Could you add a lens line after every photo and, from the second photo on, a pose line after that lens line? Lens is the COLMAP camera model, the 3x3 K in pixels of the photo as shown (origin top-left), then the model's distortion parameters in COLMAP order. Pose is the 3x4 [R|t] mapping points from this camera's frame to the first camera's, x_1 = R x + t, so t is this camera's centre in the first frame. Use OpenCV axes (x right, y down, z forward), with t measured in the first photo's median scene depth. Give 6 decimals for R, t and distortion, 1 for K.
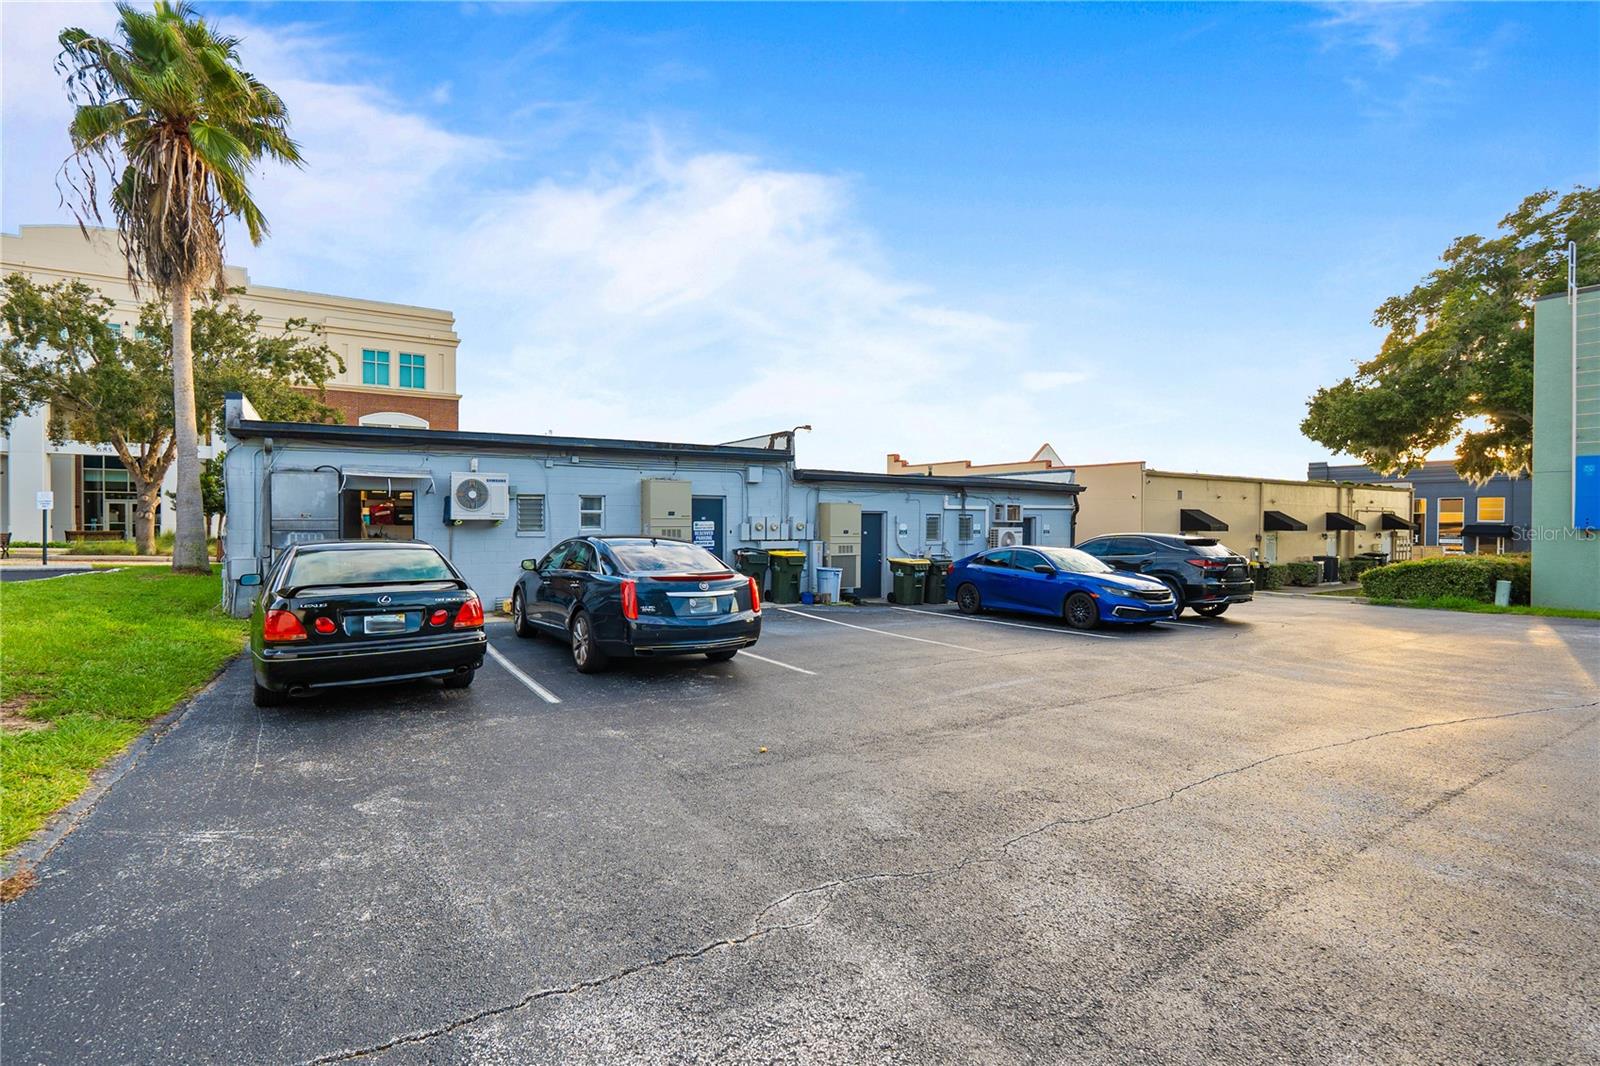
lens RADIAL K [[760.3, 0, 791.5], [0, 760.3, 533.1], [0, 0, 1]] dist [-0.007530, 0.002487]
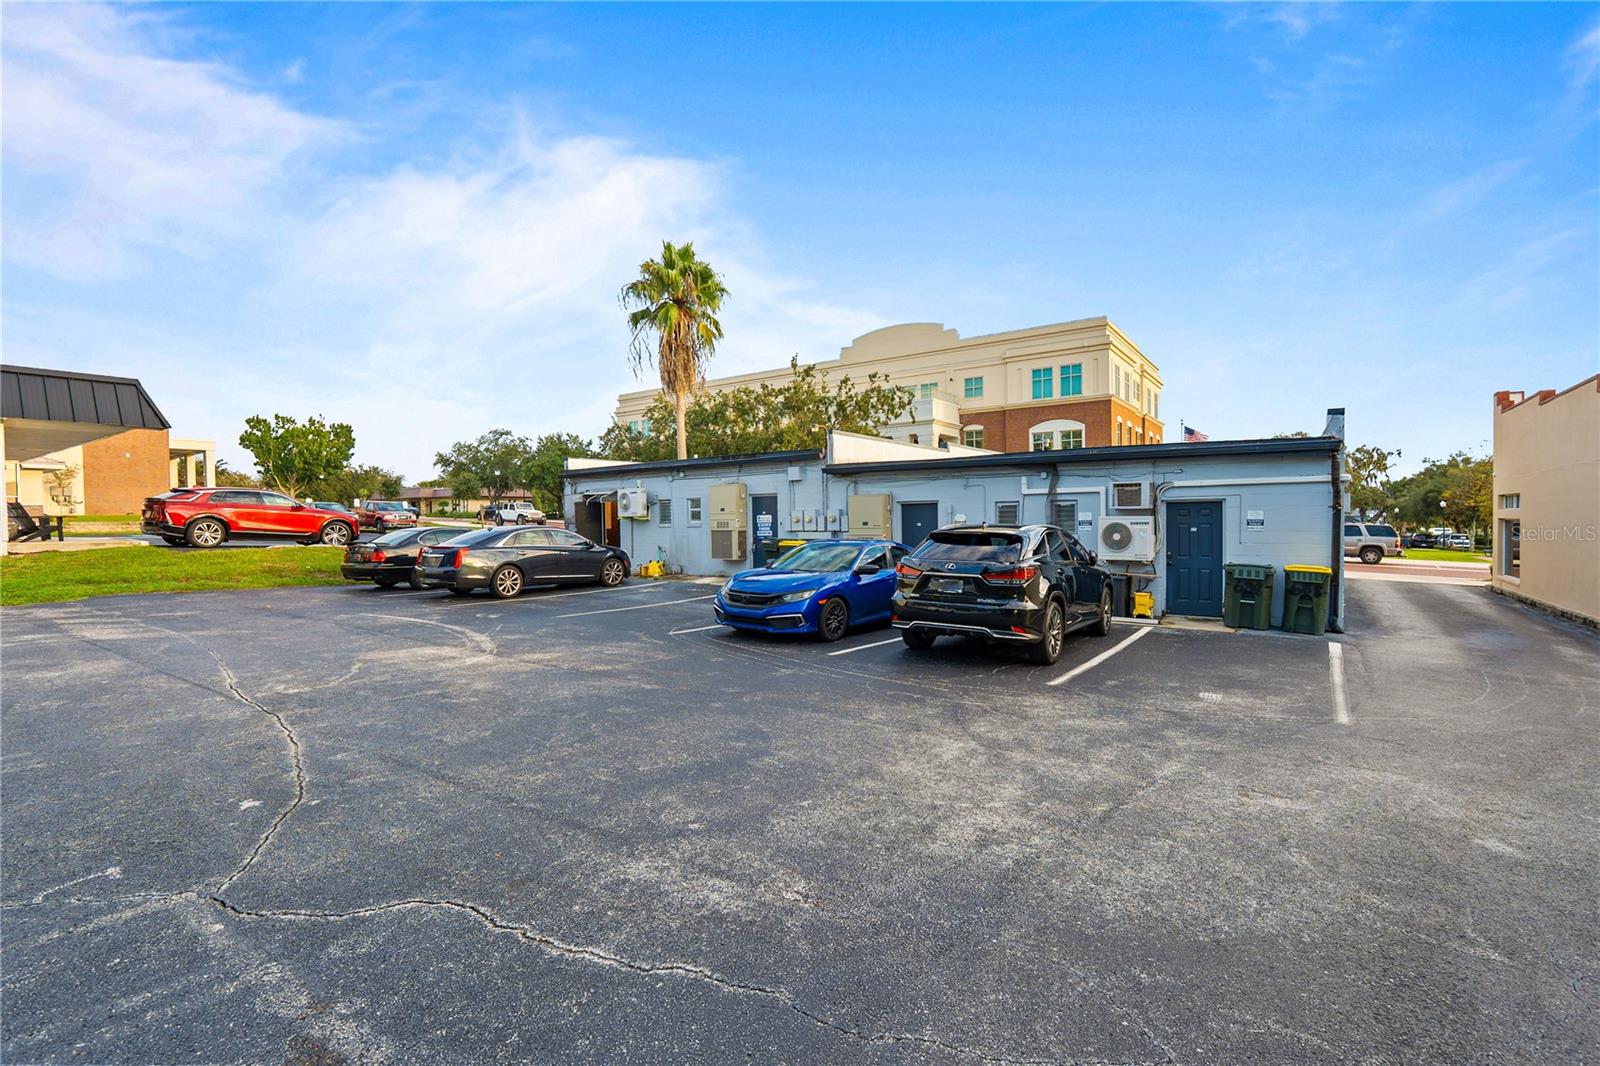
lens RADIAL K [[760.3, 0, 791.5], [0, 760.3, 533.1], [0, 0, 1]] dist [-0.007530, 0.002487]
pose [[0.386032, 0.006976, -0.922459, 0.836688], [-0.001858, 0.999975, 0.006785, 0.004016], [0.922483, -0.000905, 0.386036, 0.462181]]
